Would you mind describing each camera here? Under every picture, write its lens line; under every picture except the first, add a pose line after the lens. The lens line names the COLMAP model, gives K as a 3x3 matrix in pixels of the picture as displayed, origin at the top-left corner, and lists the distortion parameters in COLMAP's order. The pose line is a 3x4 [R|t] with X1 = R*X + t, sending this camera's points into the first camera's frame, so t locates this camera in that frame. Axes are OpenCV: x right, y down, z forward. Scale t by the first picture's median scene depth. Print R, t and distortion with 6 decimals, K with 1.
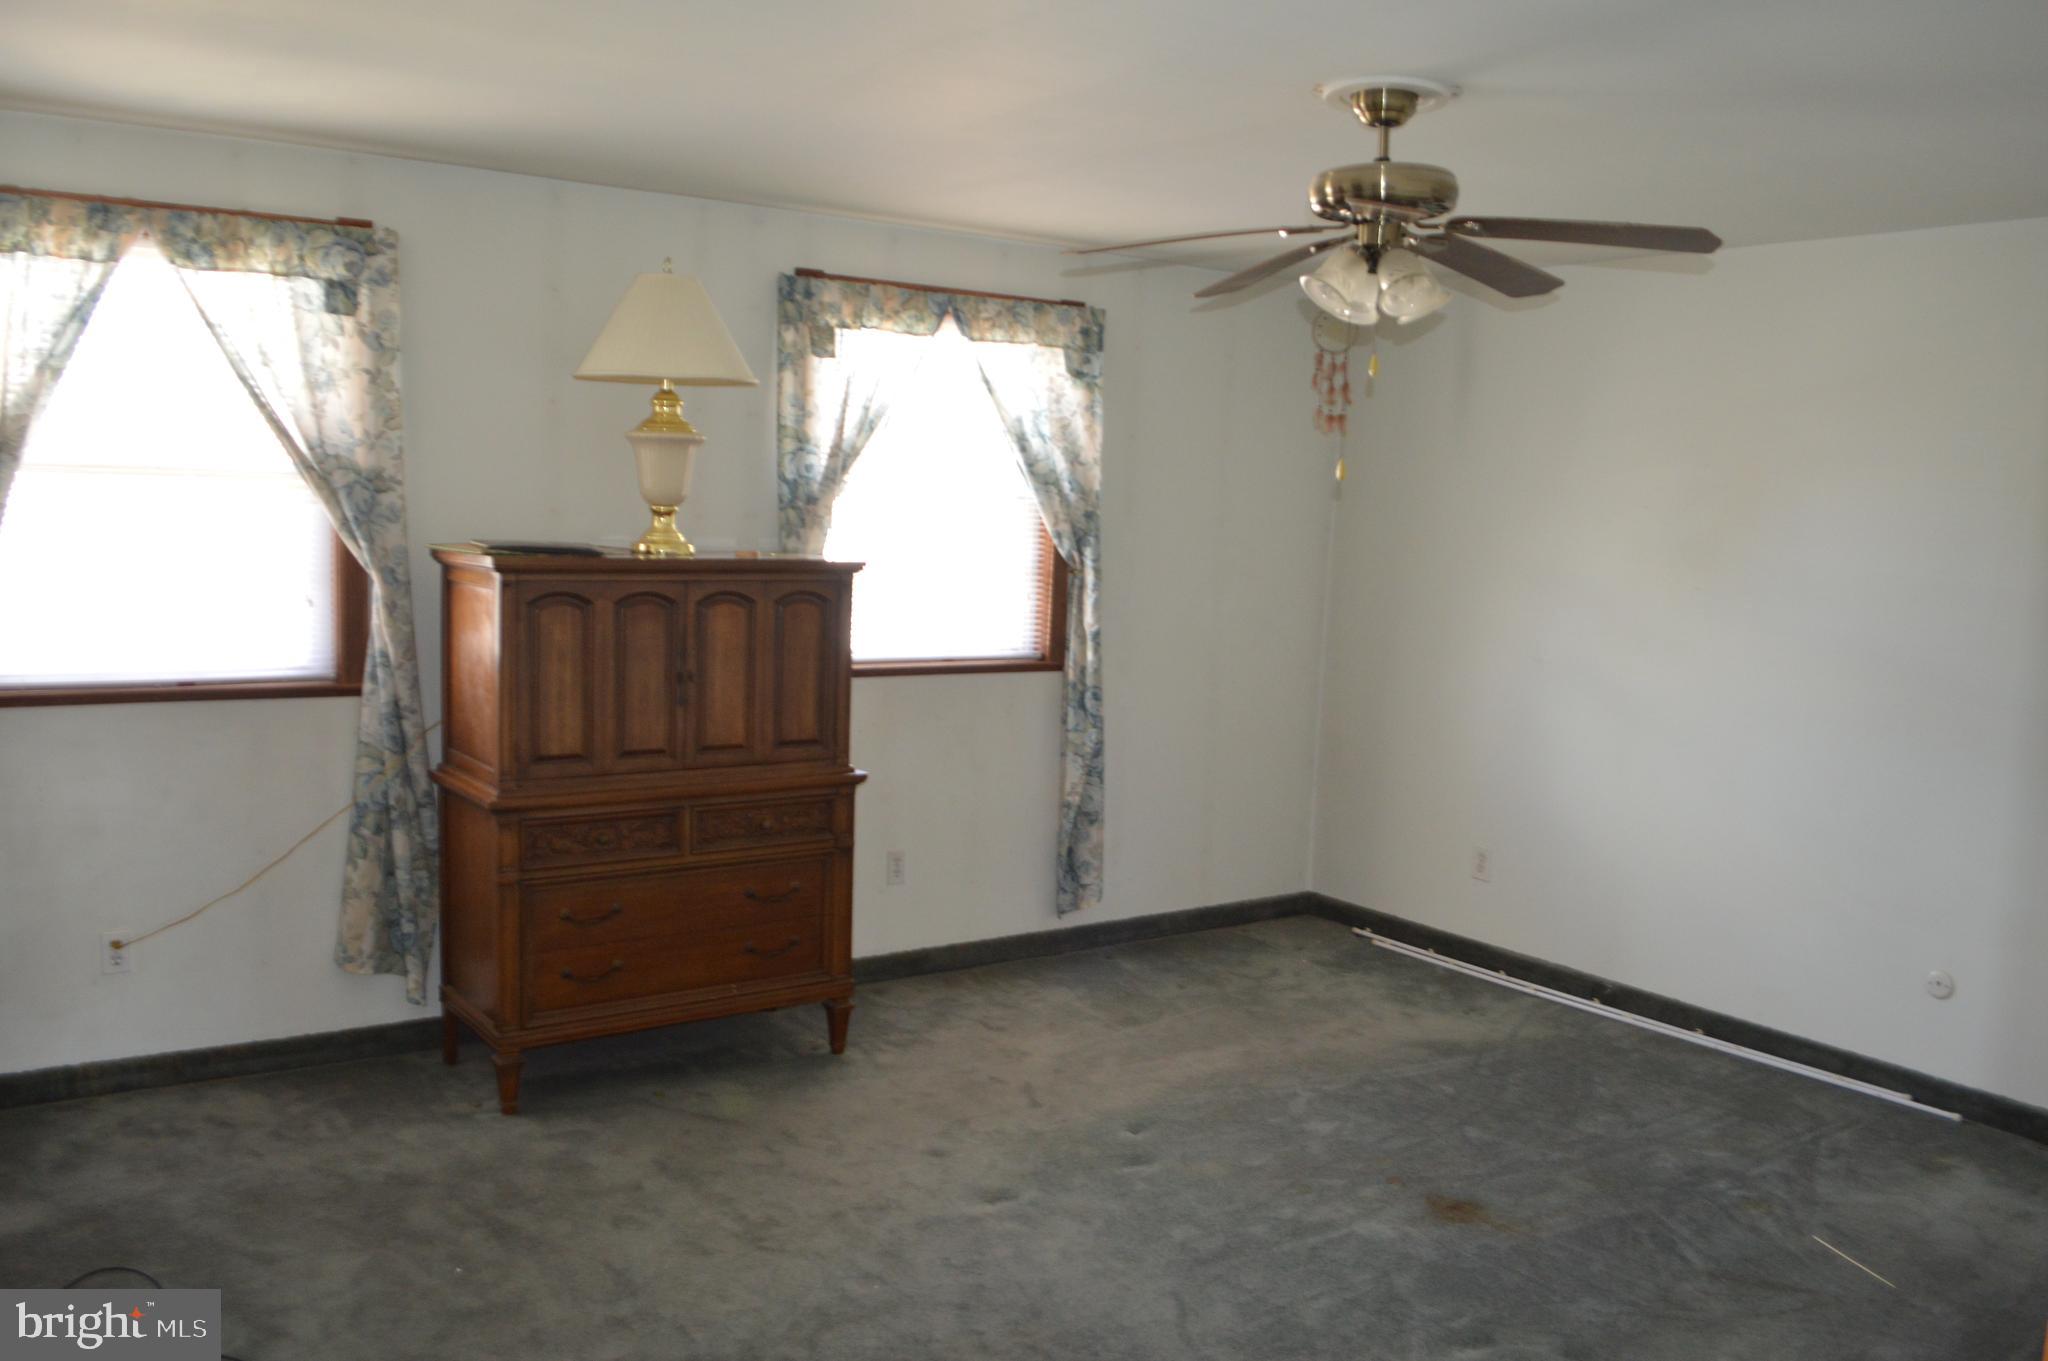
lens RADIAL K [[1520.6, 0, 1024.0], [0, 1520.6, 680.5], [0, 0, 1]] dist [-0.109285, 0.009921]
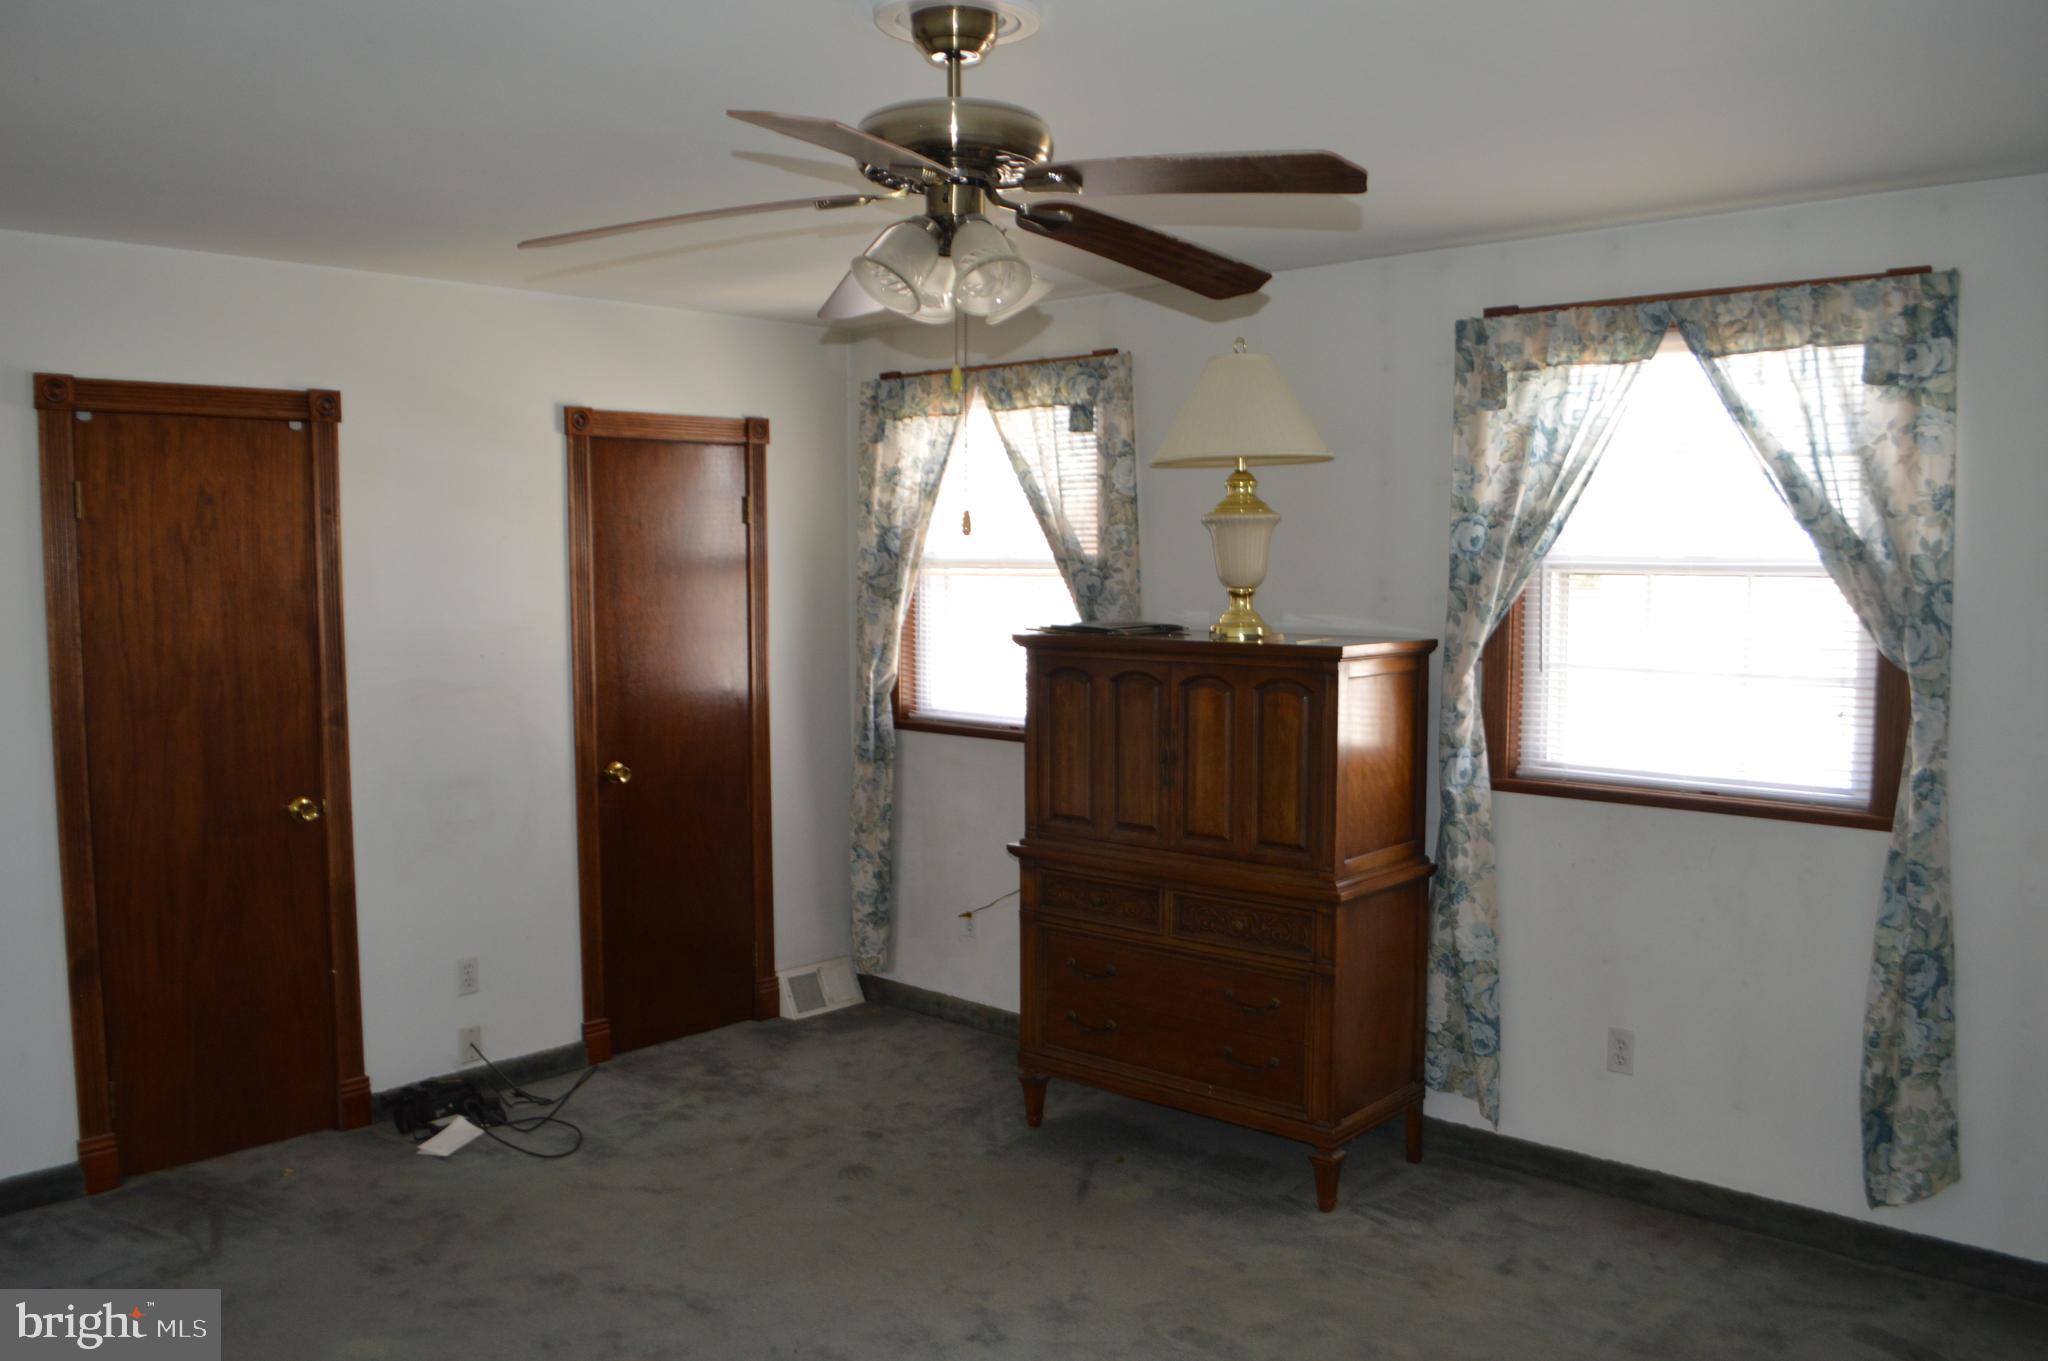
lens RADIAL K [[1520.6, 0, 1024.0], [0, 1520.6, 680.5], [0, 0, 1]] dist [-0.109285, 0.009921]
pose [[0.266615, 0.038946, -0.963016, 0.612155], [-0.101092, 0.994802, 0.012243, -0.047802], [0.958487, 0.094089, 0.269166, 0.542330]]
